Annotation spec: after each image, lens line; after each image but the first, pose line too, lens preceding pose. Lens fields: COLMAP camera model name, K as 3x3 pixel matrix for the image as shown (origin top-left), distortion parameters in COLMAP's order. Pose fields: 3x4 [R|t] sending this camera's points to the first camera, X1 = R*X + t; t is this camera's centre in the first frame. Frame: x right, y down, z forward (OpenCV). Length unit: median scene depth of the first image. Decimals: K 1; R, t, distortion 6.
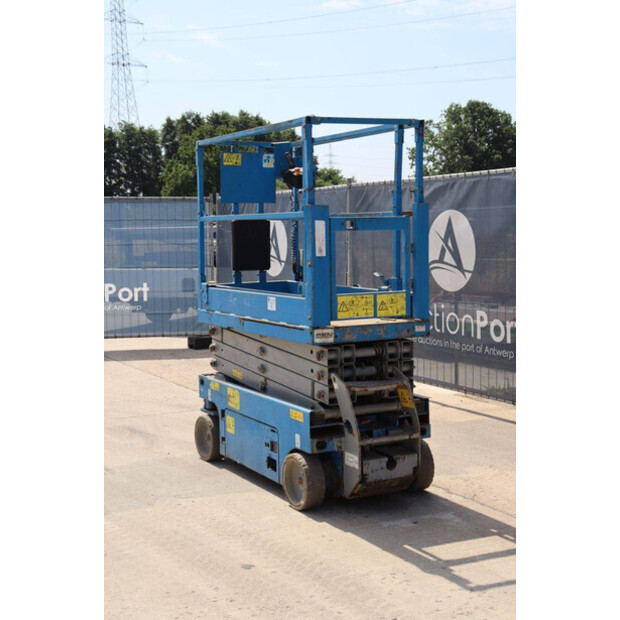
lens RADIAL K [[995.5, 0, 310.0], [0, 995.5, 310.0], [0, 0, 1]] dist [0.023081, 0.010467]
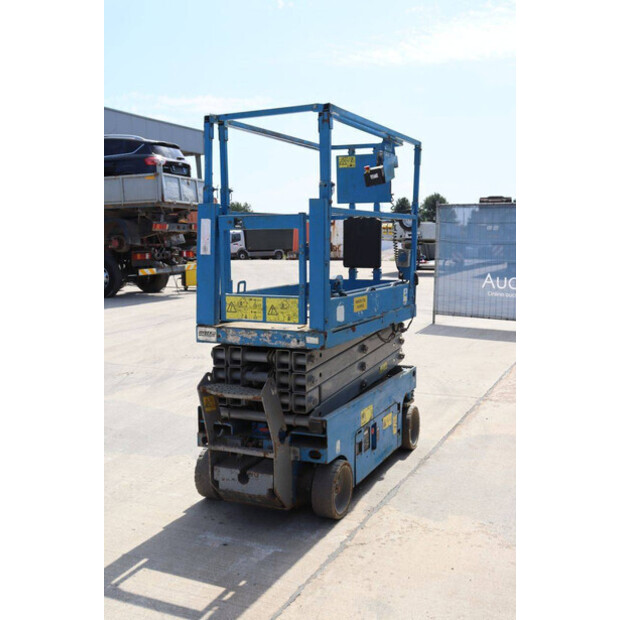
lens RADIAL K [[716.7, 0, 310.0], [0, 716.7, 310.0], [0, 0, 1]] dist [-0.075038, 0.015118]
pose [[0.612886, 0.092471, -0.784742, 0.626808], [-0.067822, 0.995620, 0.064351, -0.050604], [0.787255, 0.013783, 0.616473, 0.623223]]
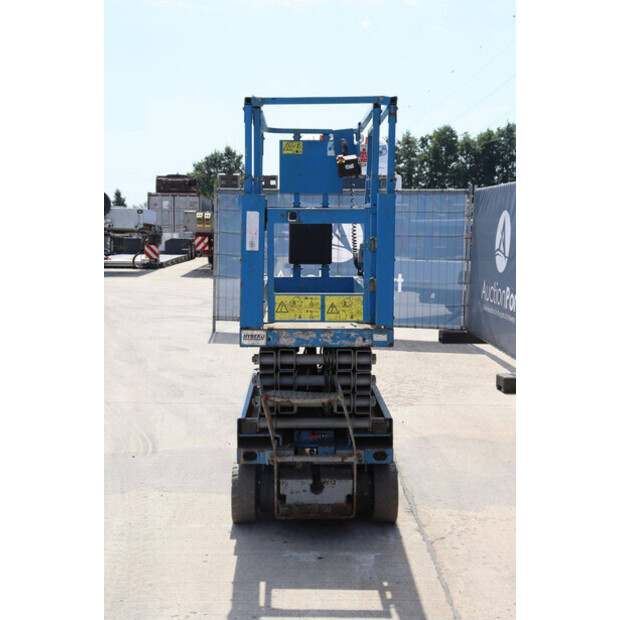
lens RADIAL K [[938.0, 0, 310.0], [0, 938.0, 310.0], [0, 0, 1]] dist [0.002051, 0.010243]
pose [[0.890898, 0.060033, -0.450218, 0.436474], [-0.054193, 0.998195, 0.025862, -0.023960], [0.450958, 0.001359, 0.892544, 0.249081]]
